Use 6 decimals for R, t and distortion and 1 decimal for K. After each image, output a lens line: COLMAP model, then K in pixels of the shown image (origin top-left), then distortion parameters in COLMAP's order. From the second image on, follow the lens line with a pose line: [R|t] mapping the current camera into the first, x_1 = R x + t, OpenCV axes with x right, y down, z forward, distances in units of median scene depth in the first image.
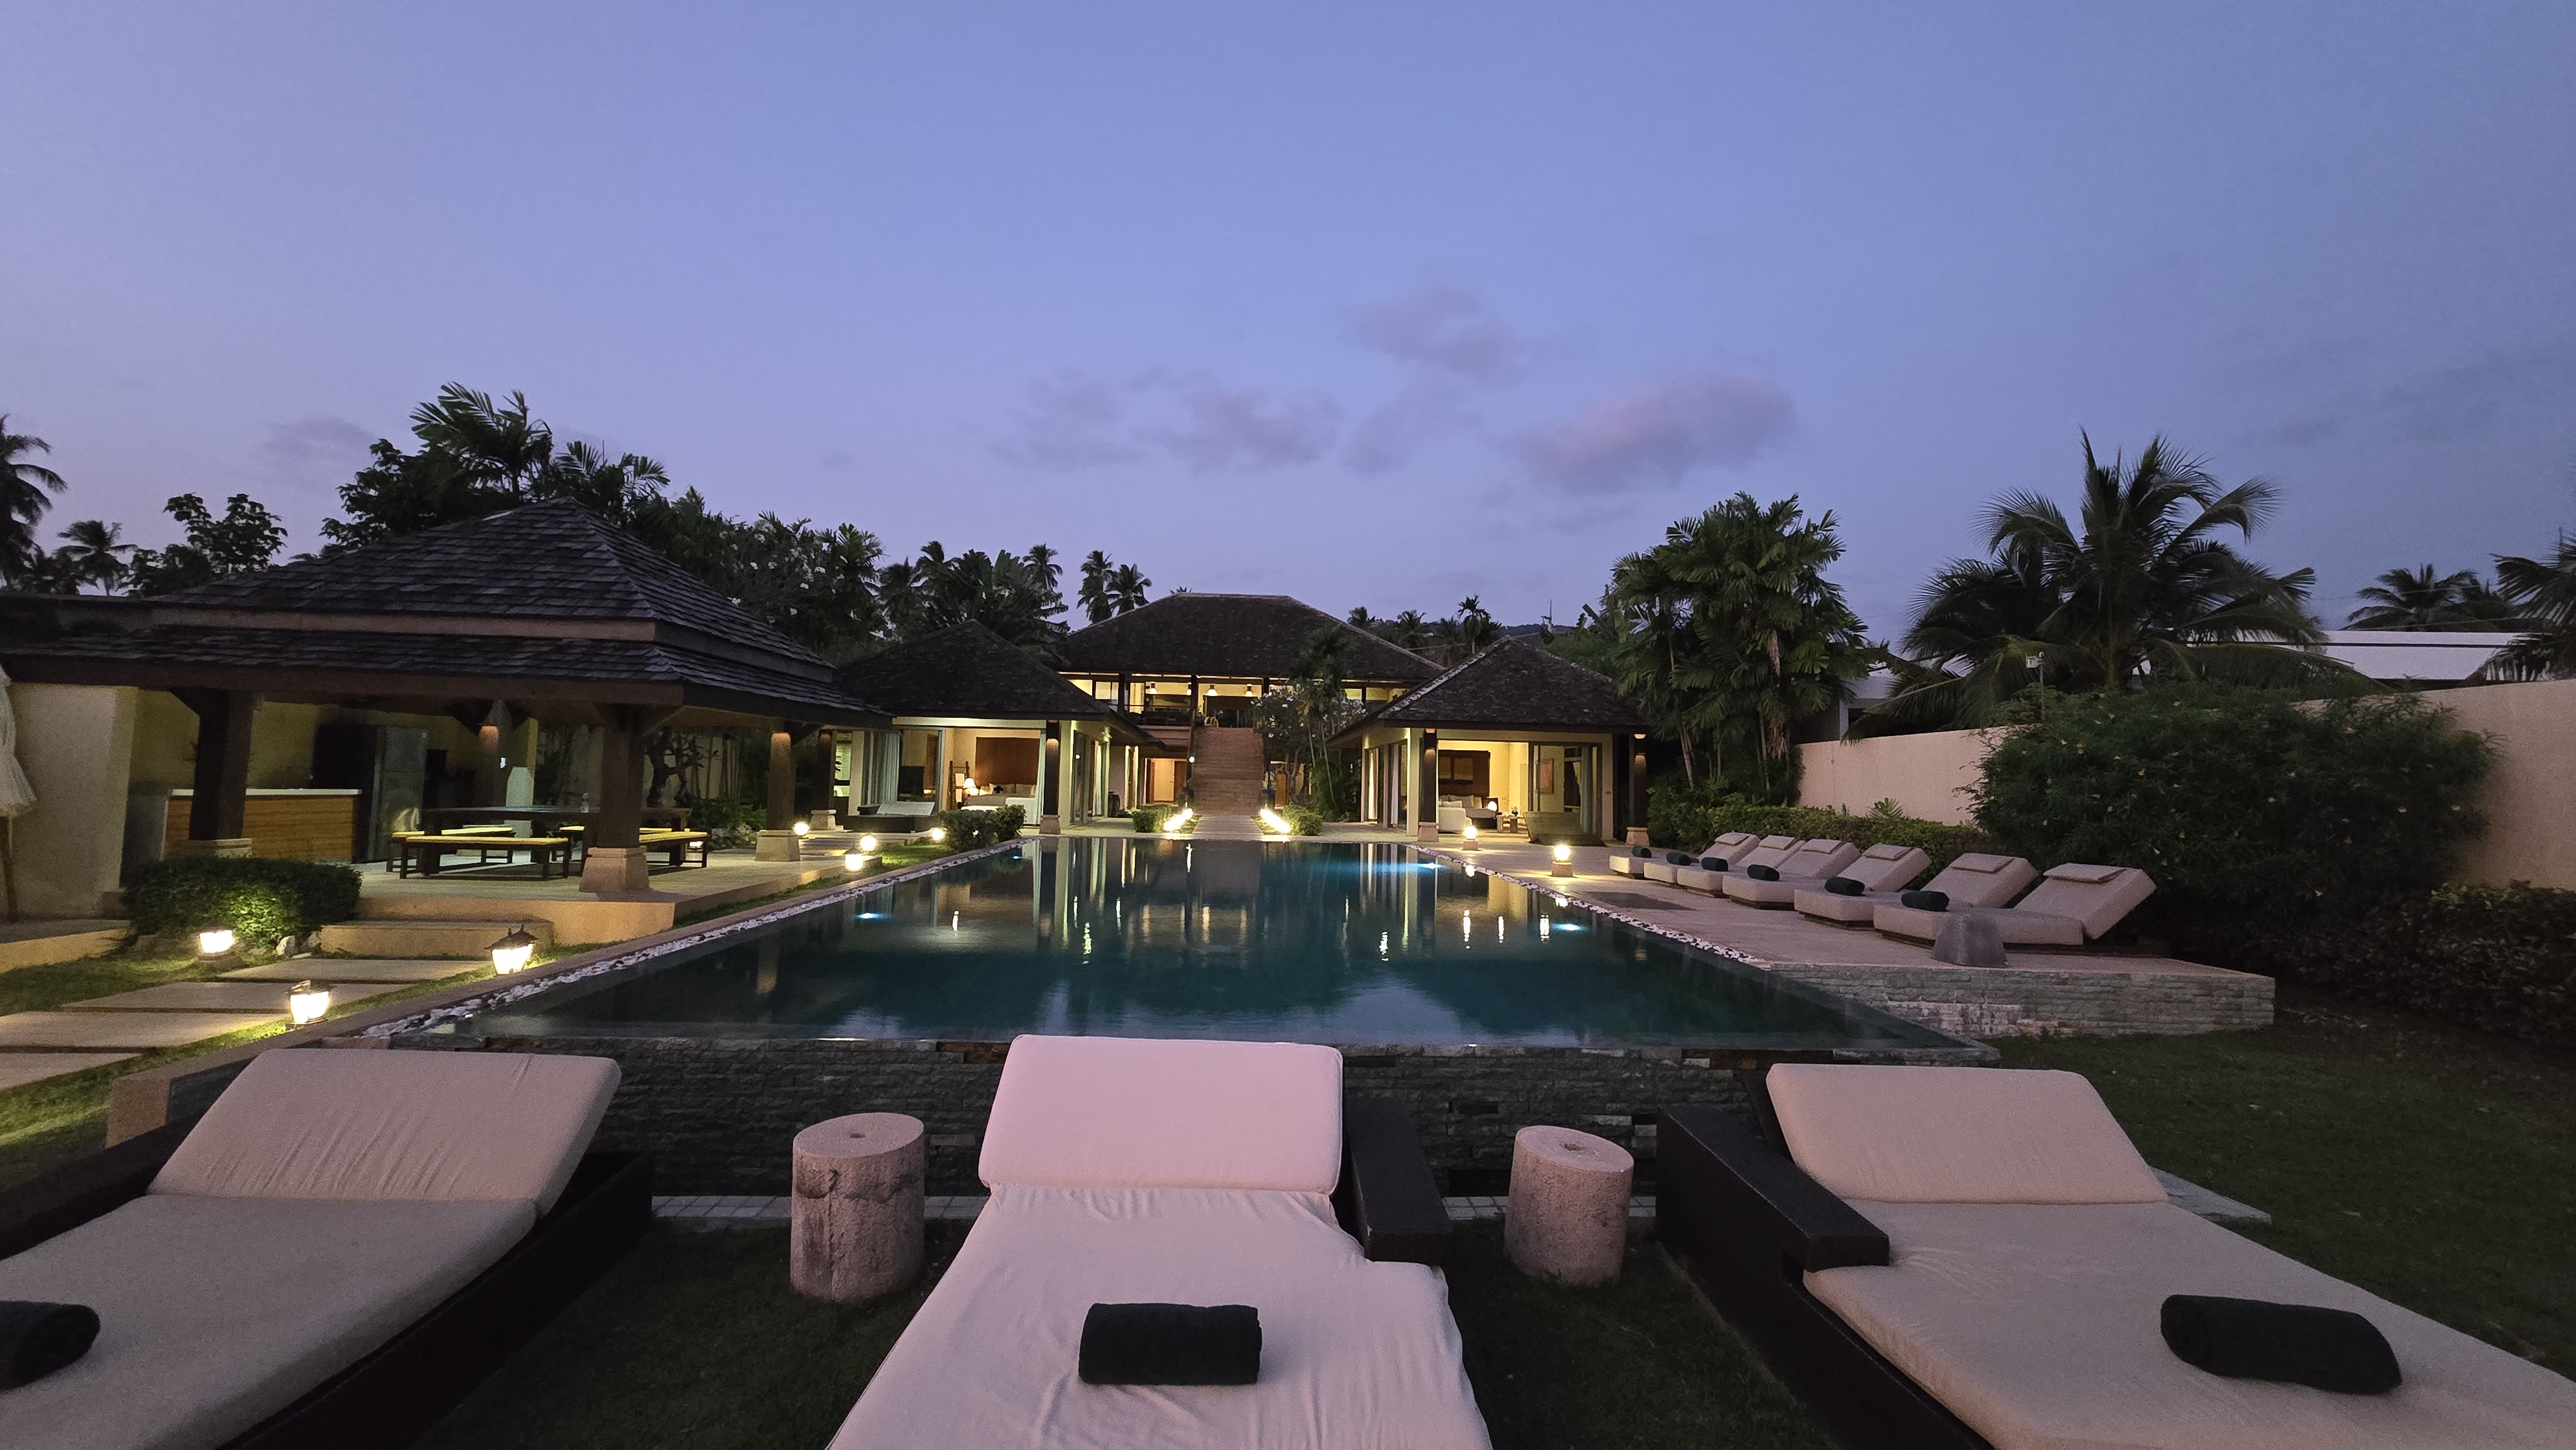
lens RADIAL K [[1047.7, 0, 1293.0], [0, 1047.7, 715.5], [0, 0, 1]] dist [0.000475, -0.000085]
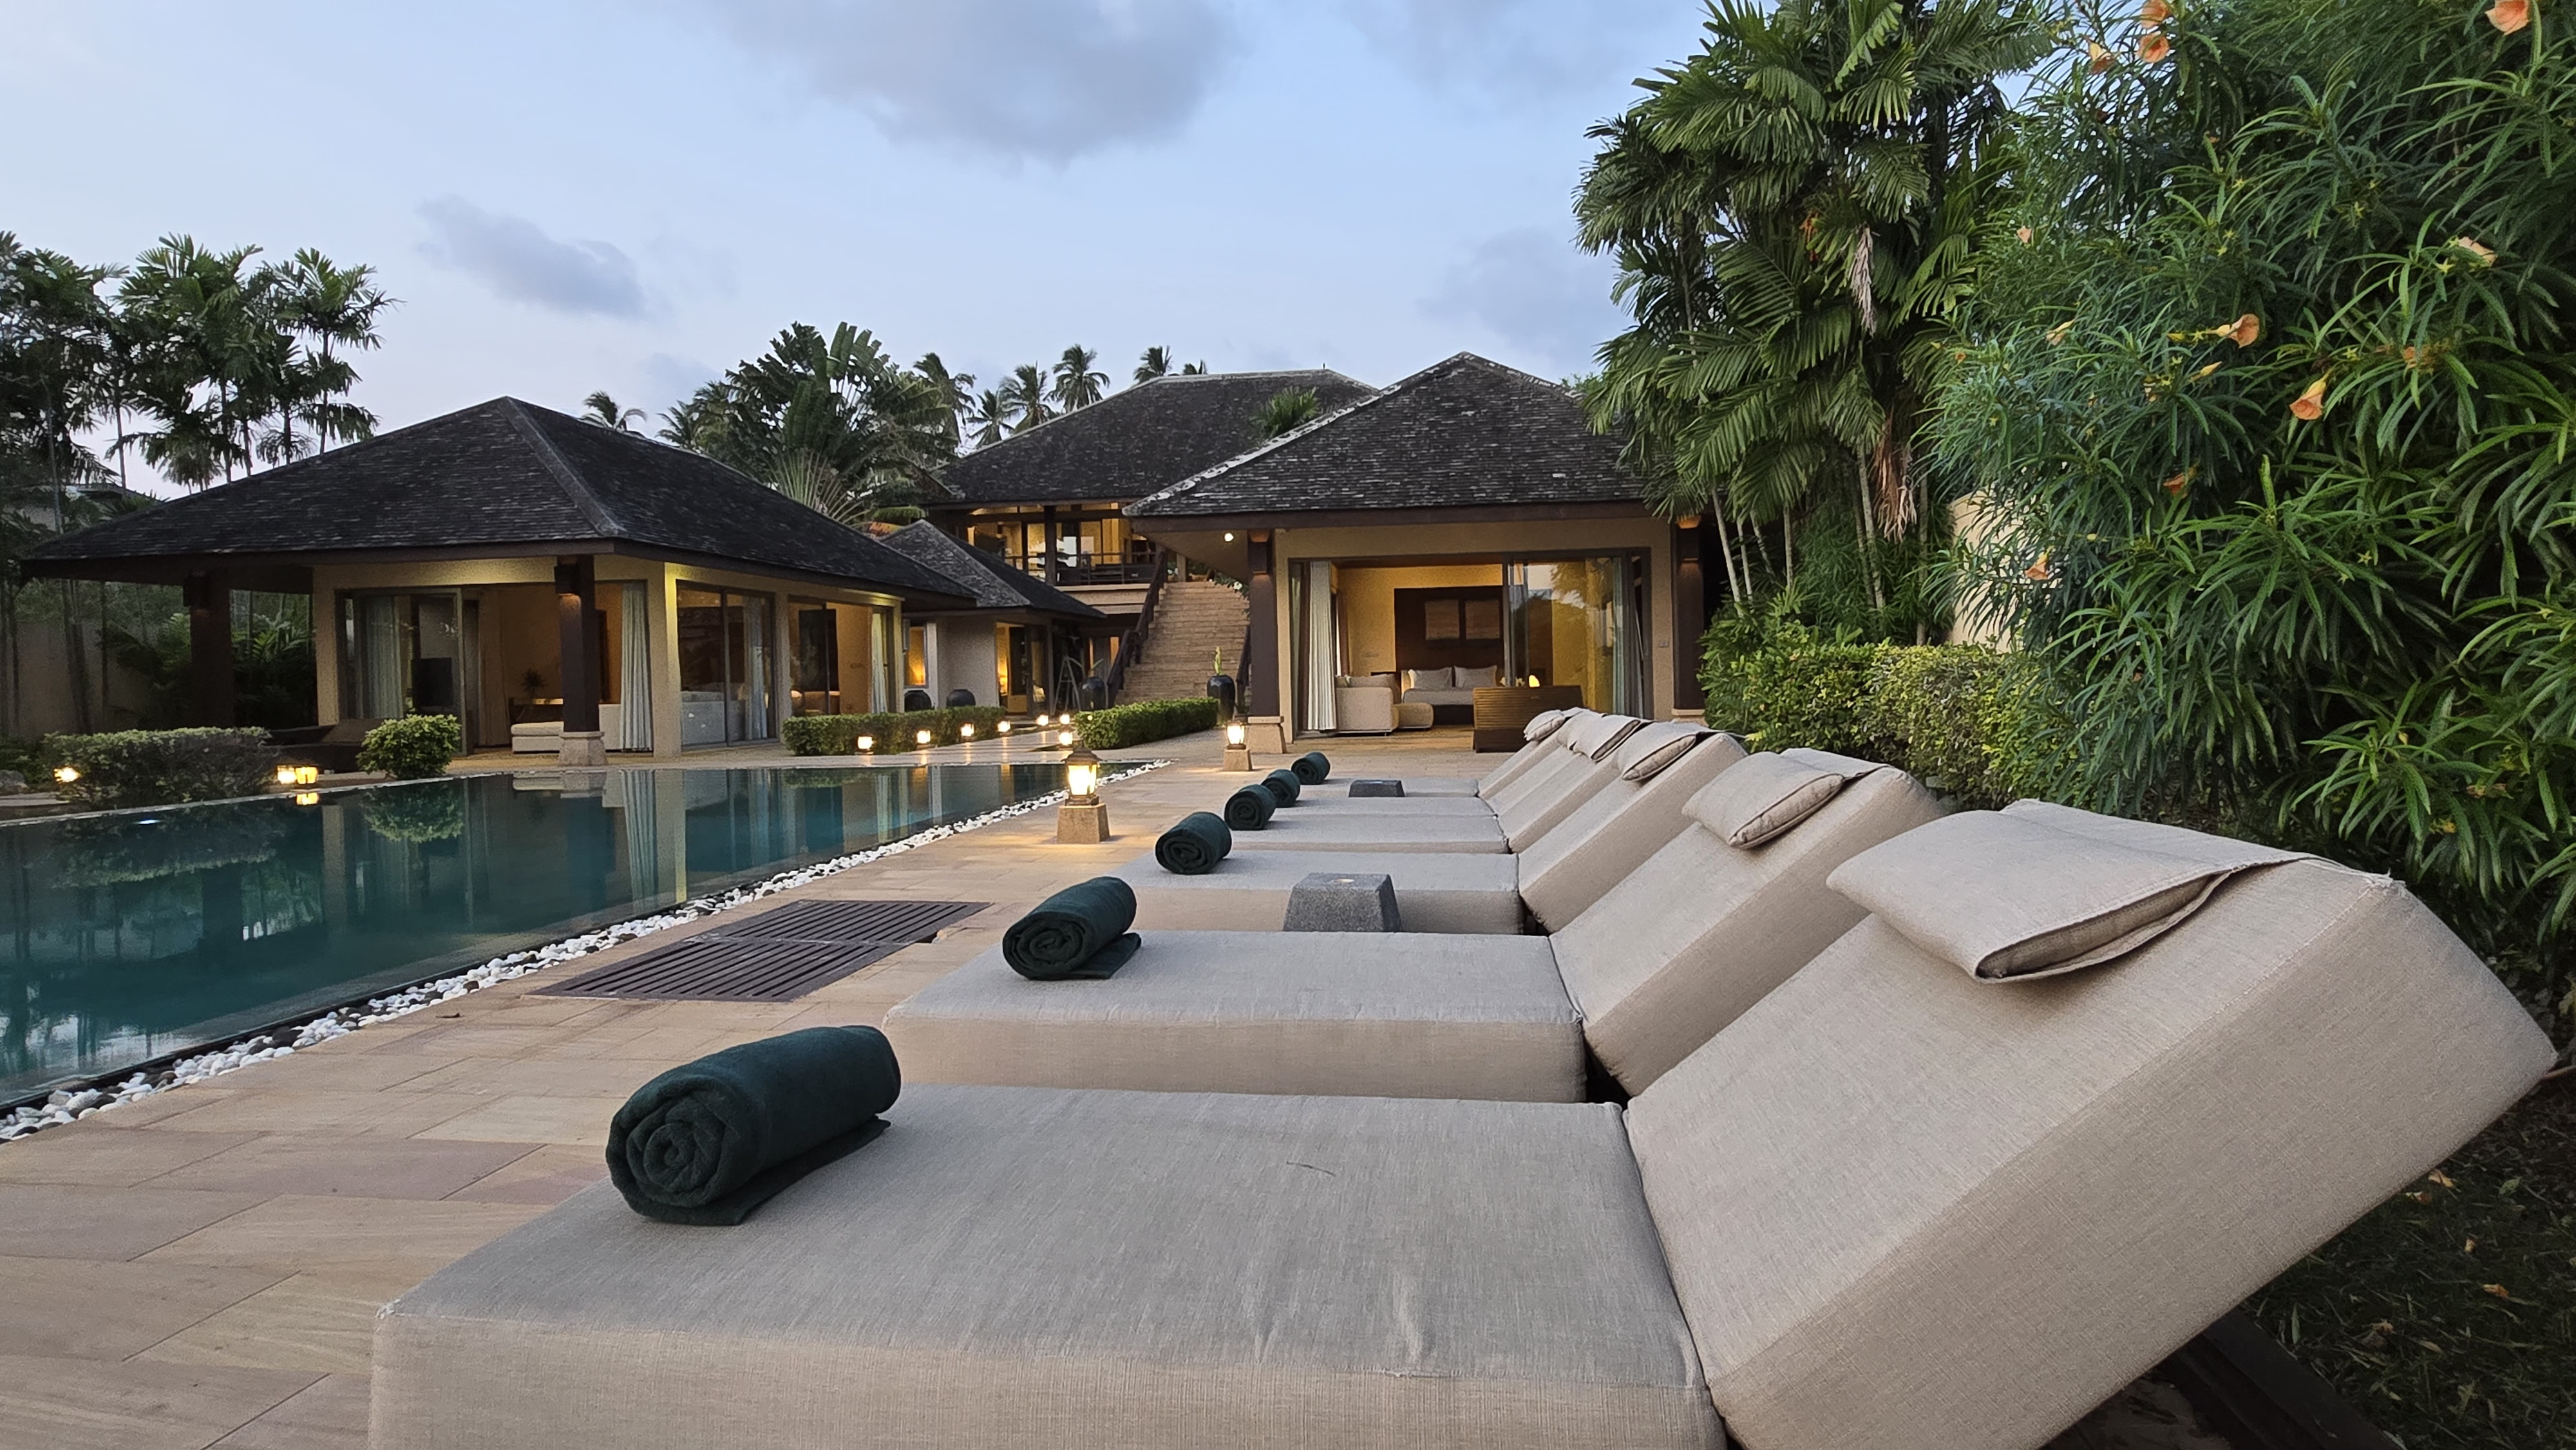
lens RADIAL K [[1439.3, 0, 1300.2], [0, 1439.3, 715.2], [0, 0, 1]] dist [-0.000397, -0.003950]
pose [[0.985715, -0.041697, -0.163177, 0.313744], [0.056284, 0.994720, 0.085811, 0.049475], [0.158737, -0.093769, 0.982858, 0.367386]]
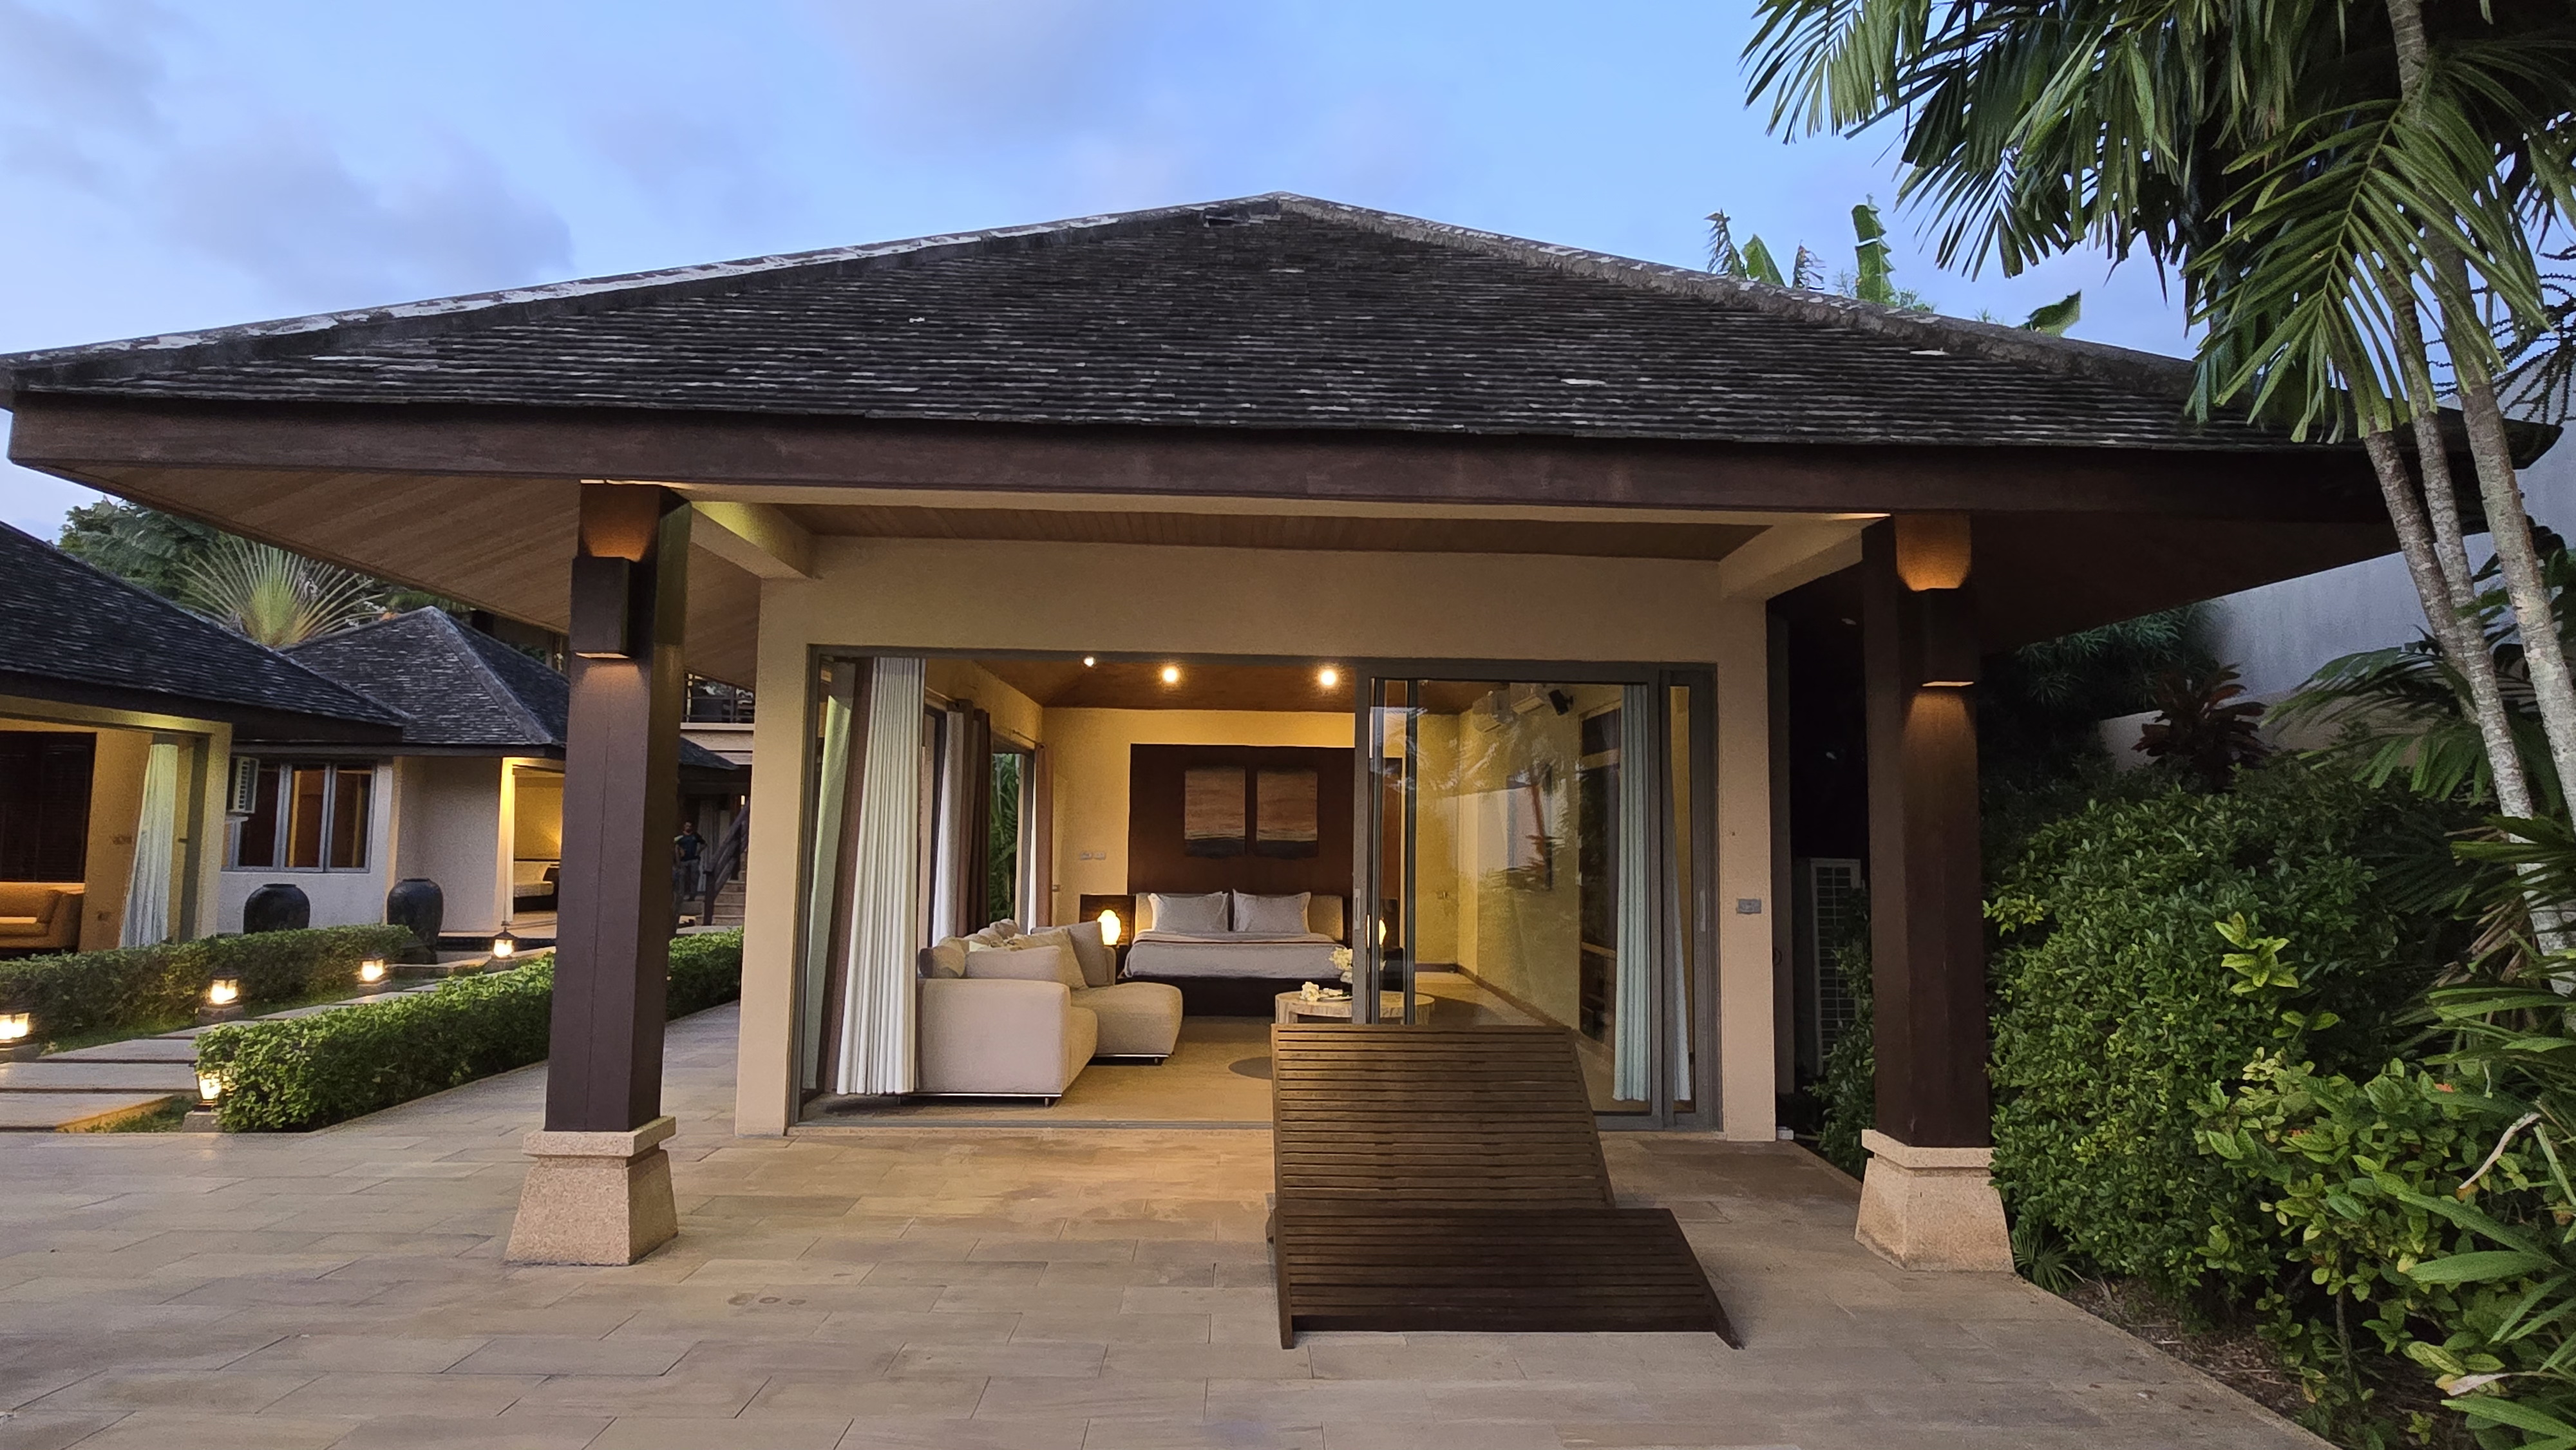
lens RADIAL K [[1439.3, 0, 1297.8], [0, 1439.3, 686.8], [0, 0, 1]] dist [-0.000397, -0.003950]
pose [[0.999821, -0.009227, -0.016529, 0.285998], [0.008513, 0.999047, -0.042802, 0.055349], [0.016908, 0.042654, 0.998947, 0.939146]]
